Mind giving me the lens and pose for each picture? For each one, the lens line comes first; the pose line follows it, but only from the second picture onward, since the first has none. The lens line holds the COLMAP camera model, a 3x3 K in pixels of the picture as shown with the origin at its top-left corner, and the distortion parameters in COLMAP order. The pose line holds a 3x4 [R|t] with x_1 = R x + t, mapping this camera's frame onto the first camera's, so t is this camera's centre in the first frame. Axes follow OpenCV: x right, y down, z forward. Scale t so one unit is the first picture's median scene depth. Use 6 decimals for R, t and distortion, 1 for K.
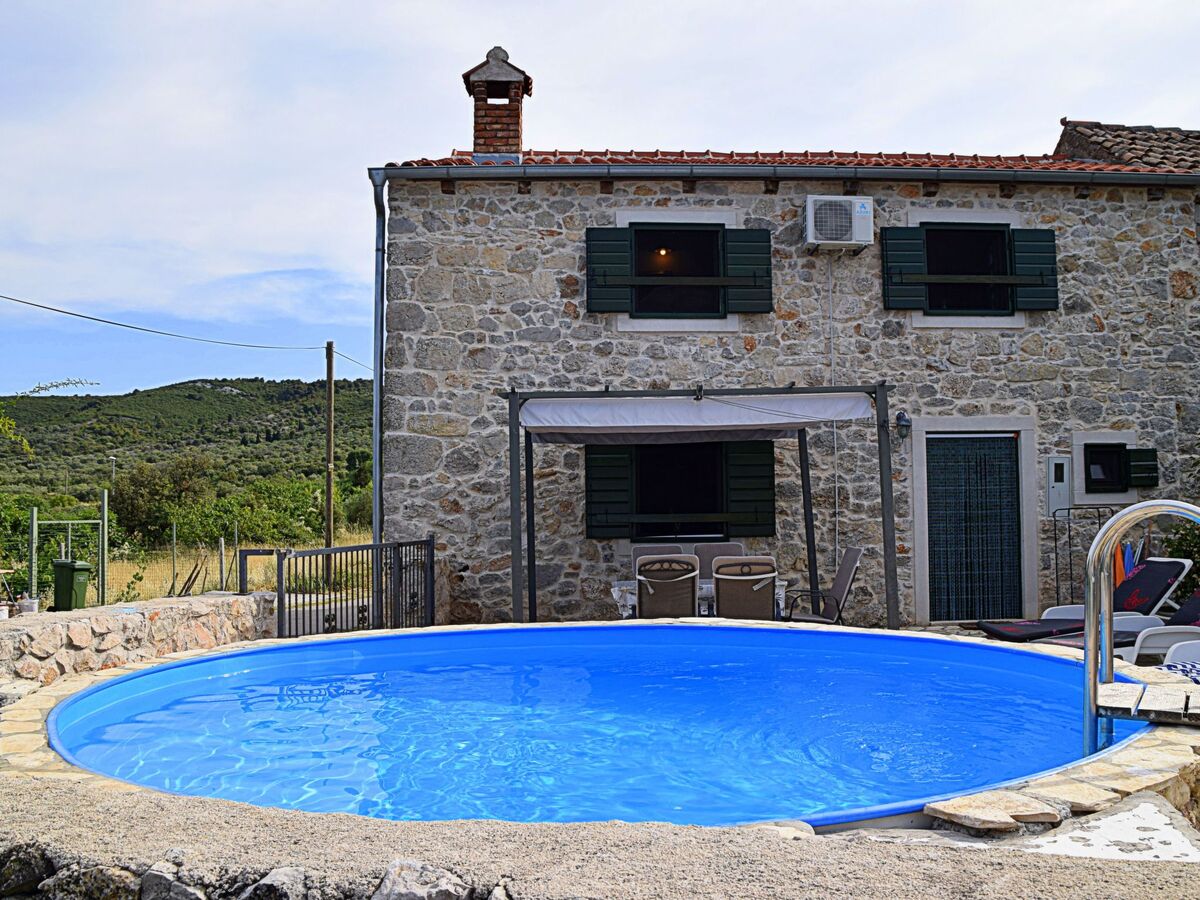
lens RADIAL K [[1096.1, 0, 600.0], [0, 1096.1, 450.0], [0, 0, 1]] dist [-0.168514, 0.138039]
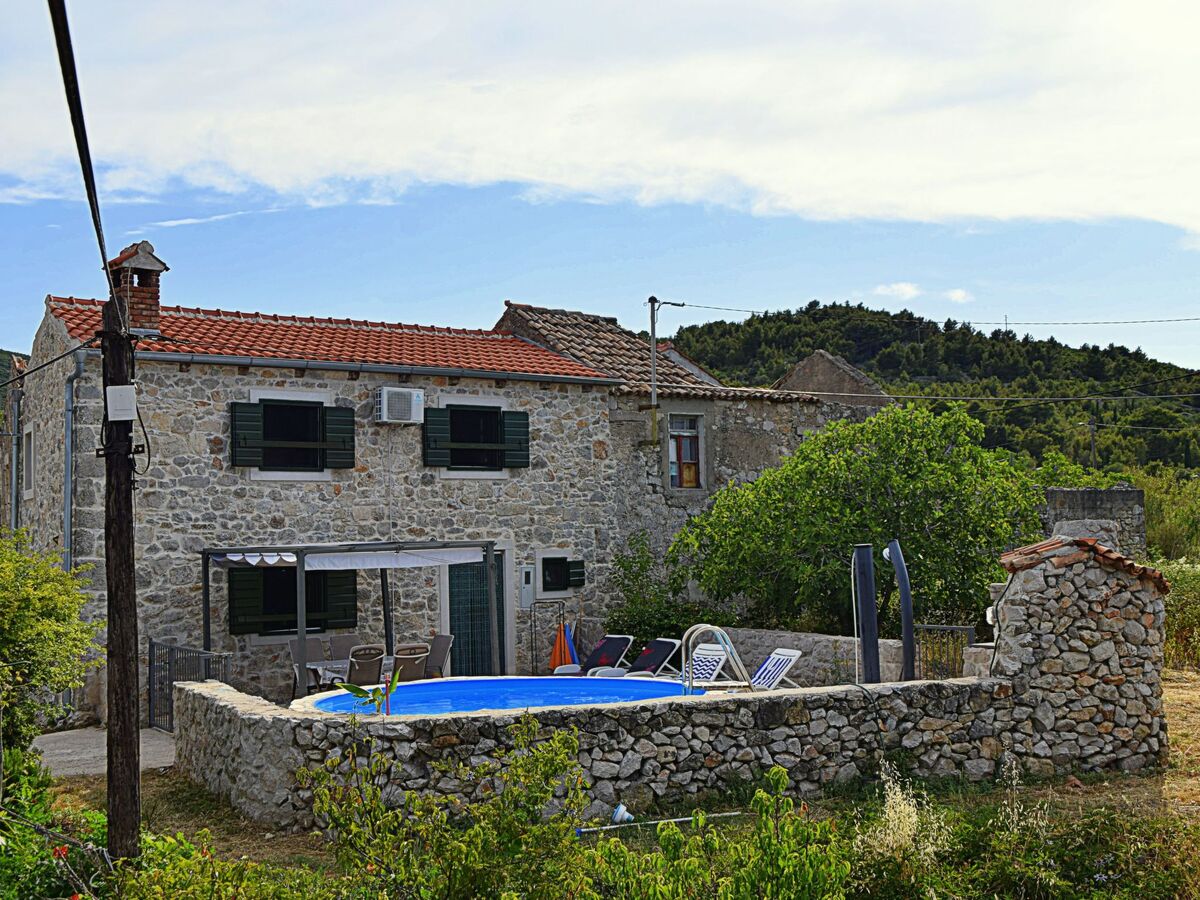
lens RADIAL K [[1655.0, 0, 582.8], [0, 1655.0, 445.8], [0, 0, 1]] dist [-0.031430, 0.276514]
pose [[0.809346, 0.023443, 0.586864, -0.850084], [-0.018842, 0.999725, -0.013950, -0.129718], [-0.587030, 0.000232, 0.809565, -0.894291]]
